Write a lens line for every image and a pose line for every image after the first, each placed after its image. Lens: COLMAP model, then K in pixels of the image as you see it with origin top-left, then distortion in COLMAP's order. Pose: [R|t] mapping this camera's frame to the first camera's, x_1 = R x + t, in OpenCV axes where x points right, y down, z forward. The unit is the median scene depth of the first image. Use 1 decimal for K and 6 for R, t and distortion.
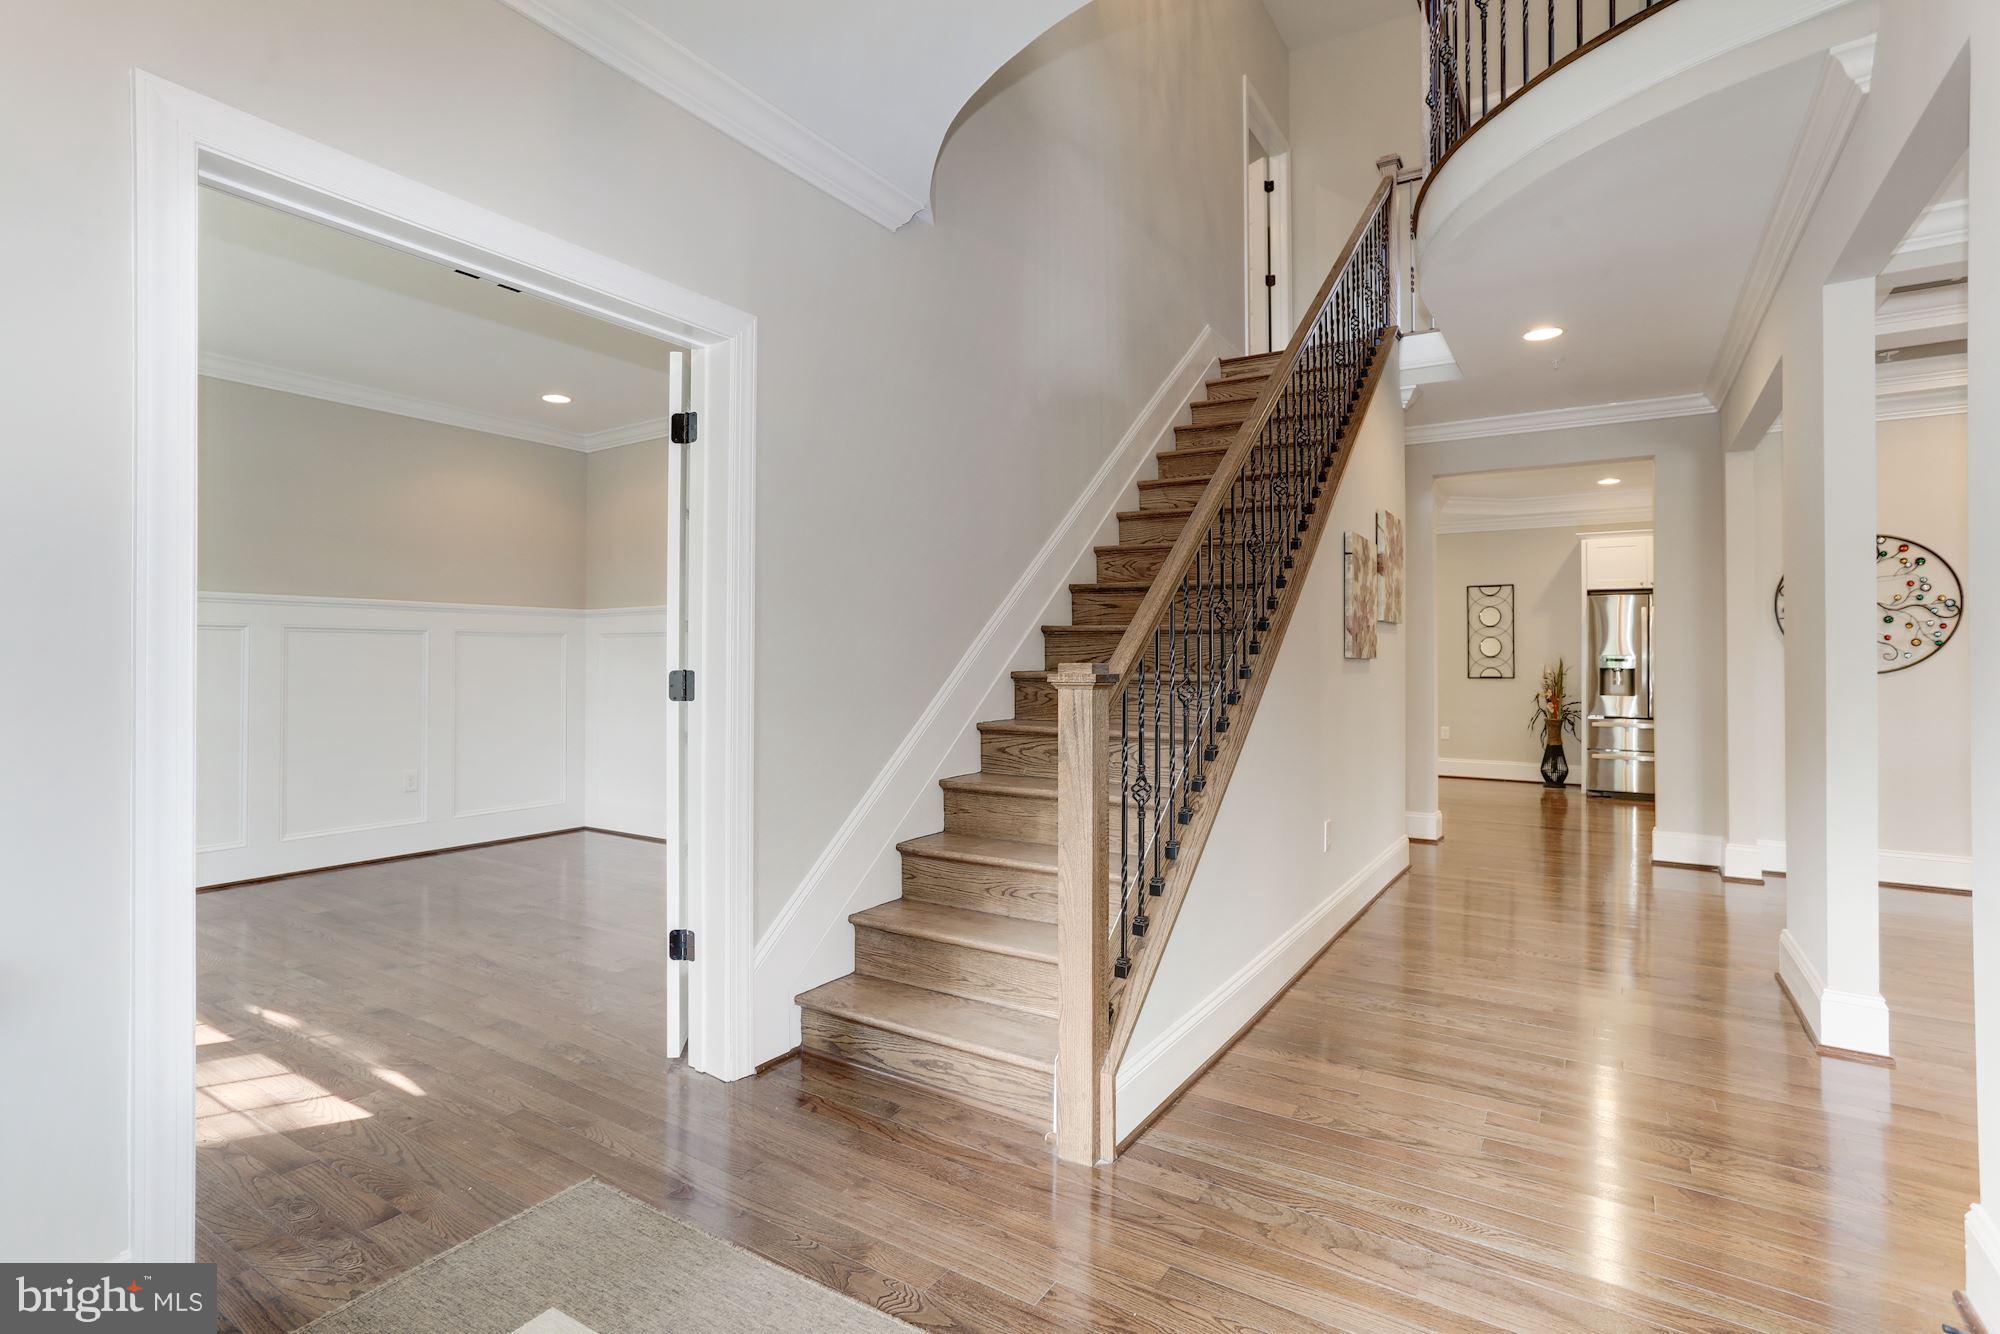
lens RADIAL K [[974.9, 0, 979.0], [0, 974.9, 661.3], [0, 0, 1]] dist [-0.000816, 0.007272]
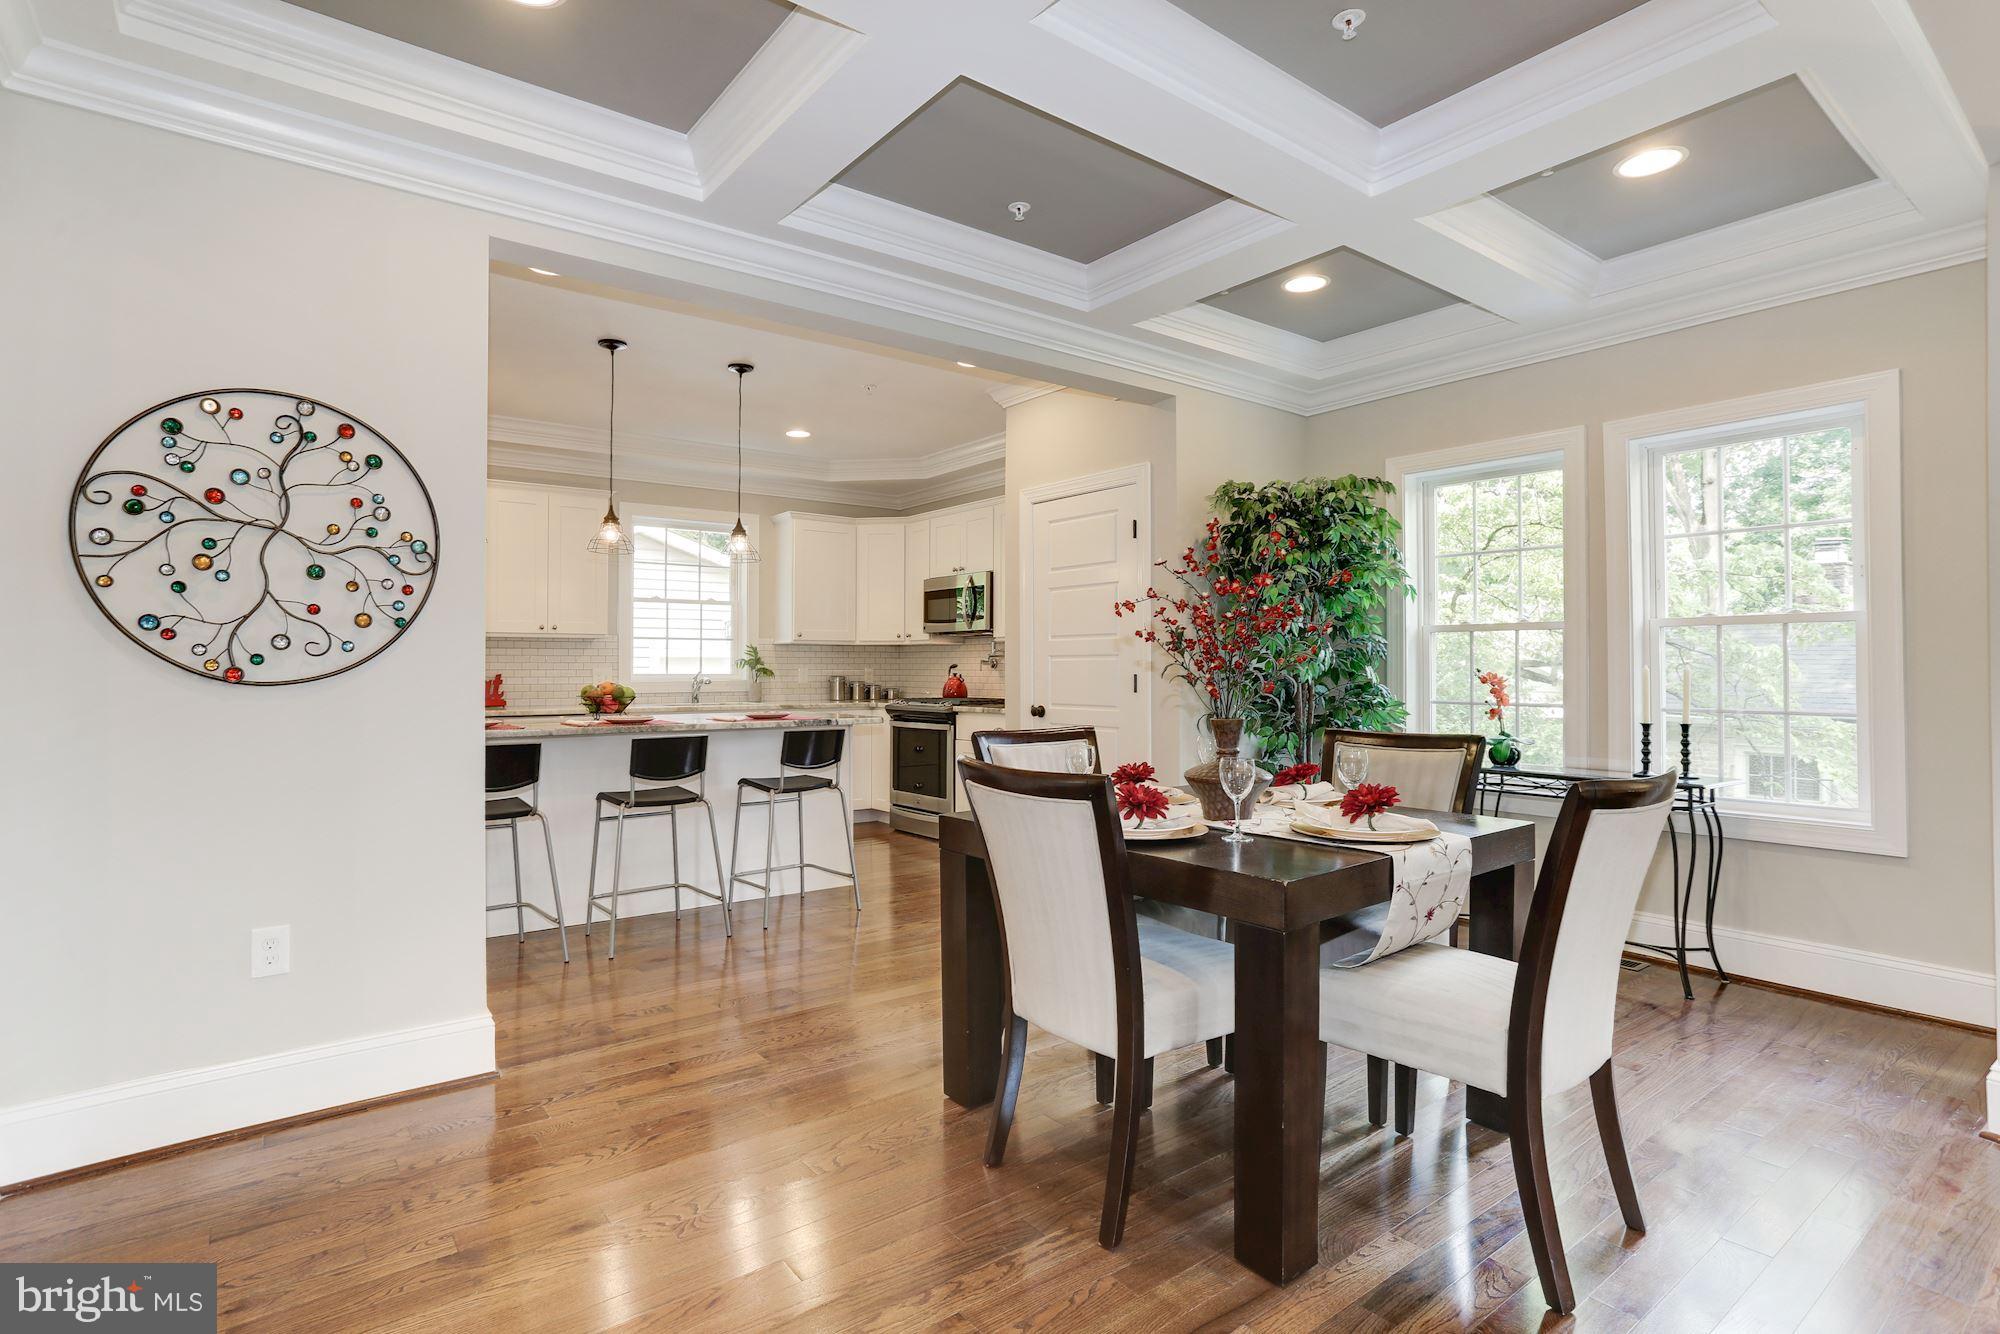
lens RADIAL K [[974.9, 0, 996.1], [0, 974.9, 637.6], [0, 0, 1]] dist [-0.000816, 0.007272]
pose [[0.377578, 0.024392, 0.925657, 0.612302], [-0.000517, 0.999658, -0.026131, 0.002508], [-0.925978, 0.009388, 0.377461, 0.507351]]
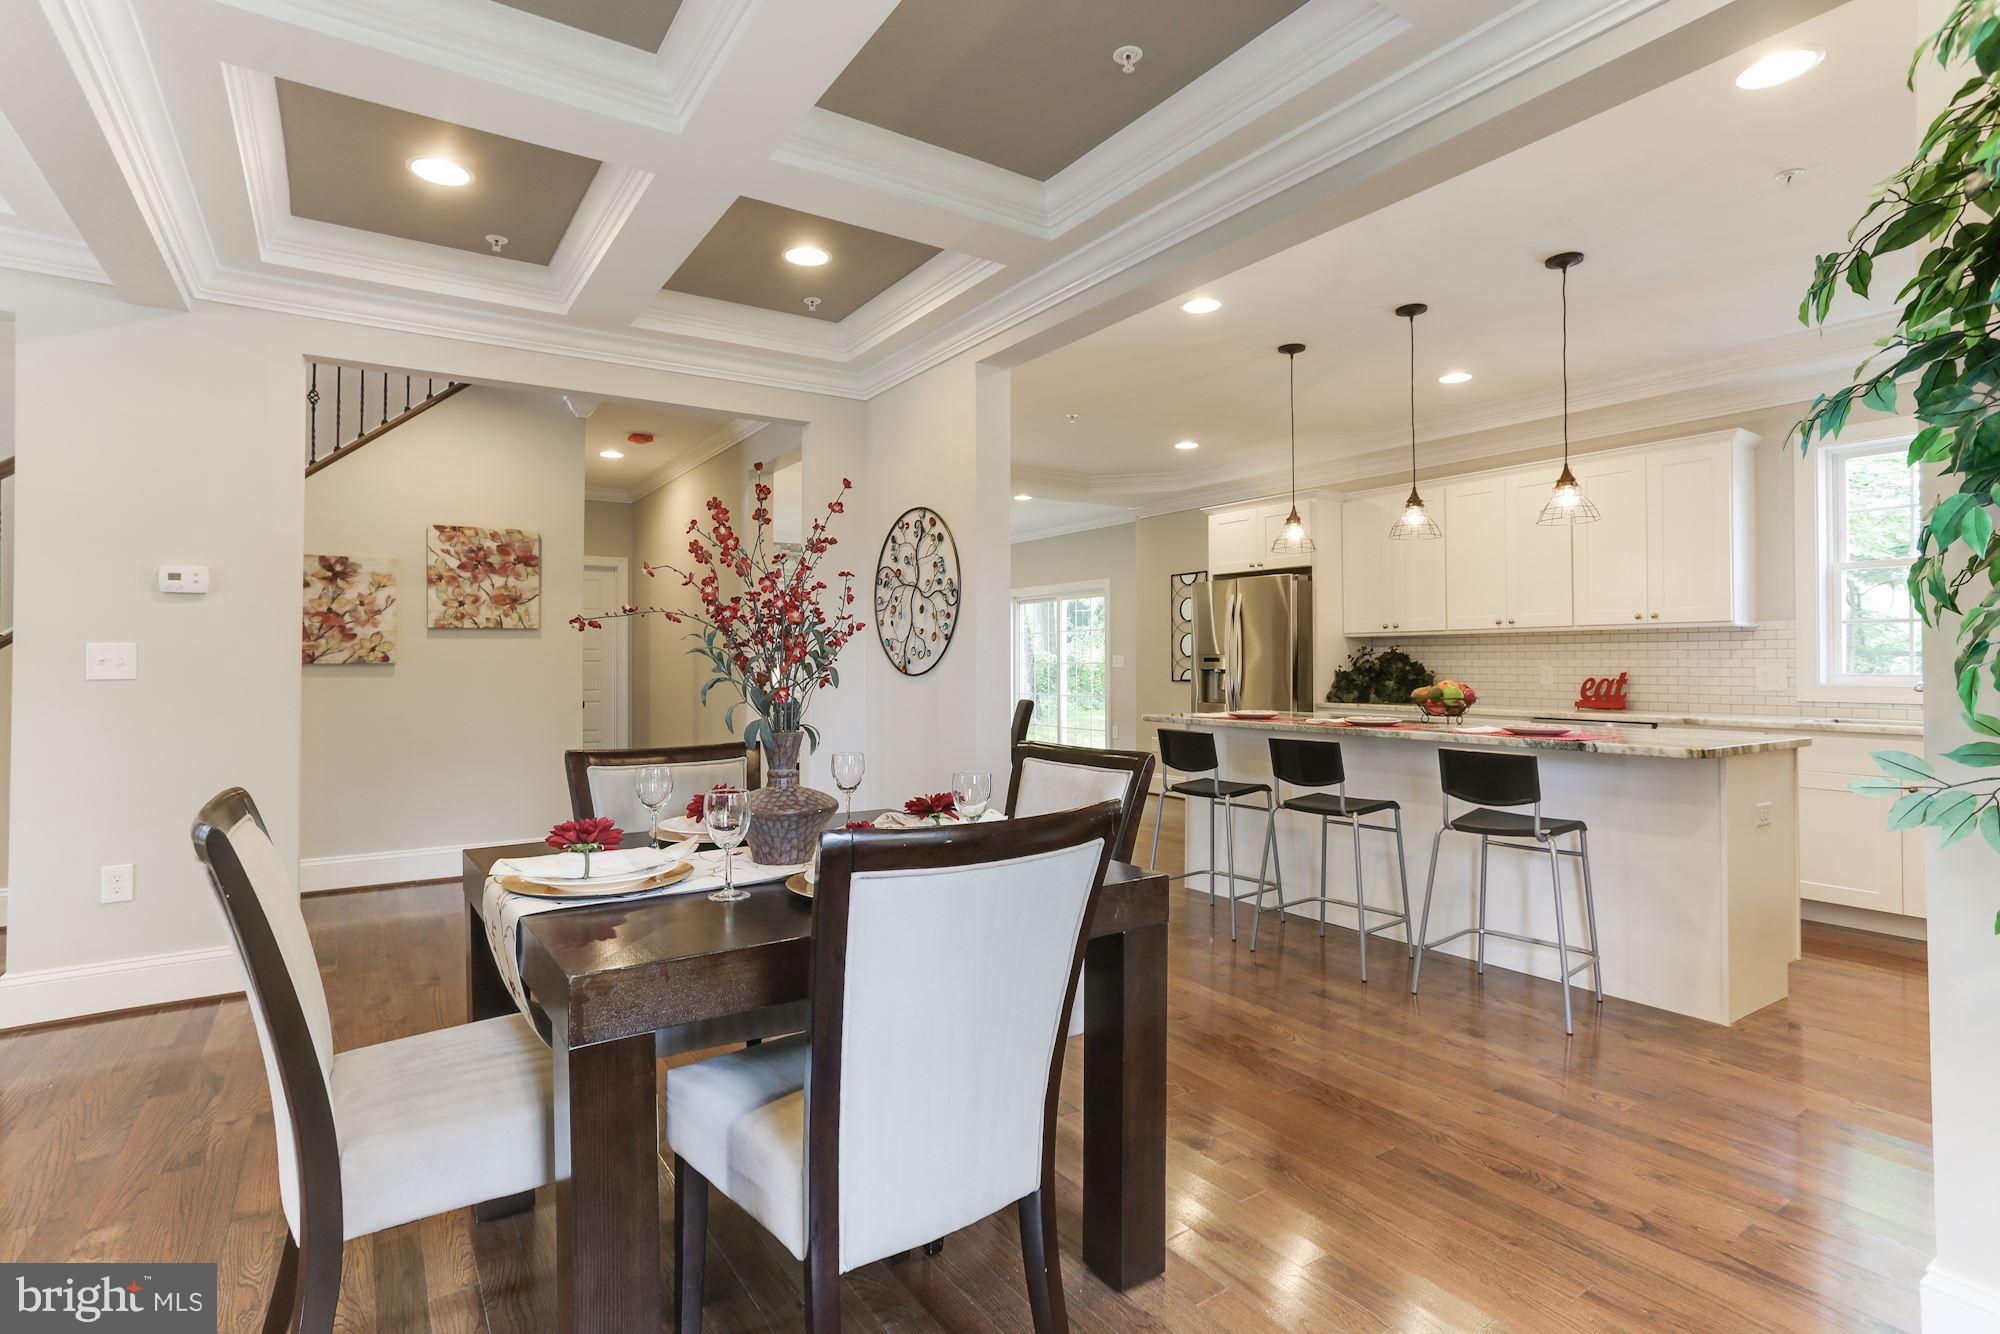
lens RADIAL K [[974.9, 0, 995.6], [0, 974.9, 664.8], [0, 0, 1]] dist [-0.000816, 0.007272]
pose [[0.916226, -0.006161, -0.400615, 1.323491], [0.006019, 0.999981, -0.001614, 0.005694], [0.400617, -0.000932, 0.916245, 0.273724]]
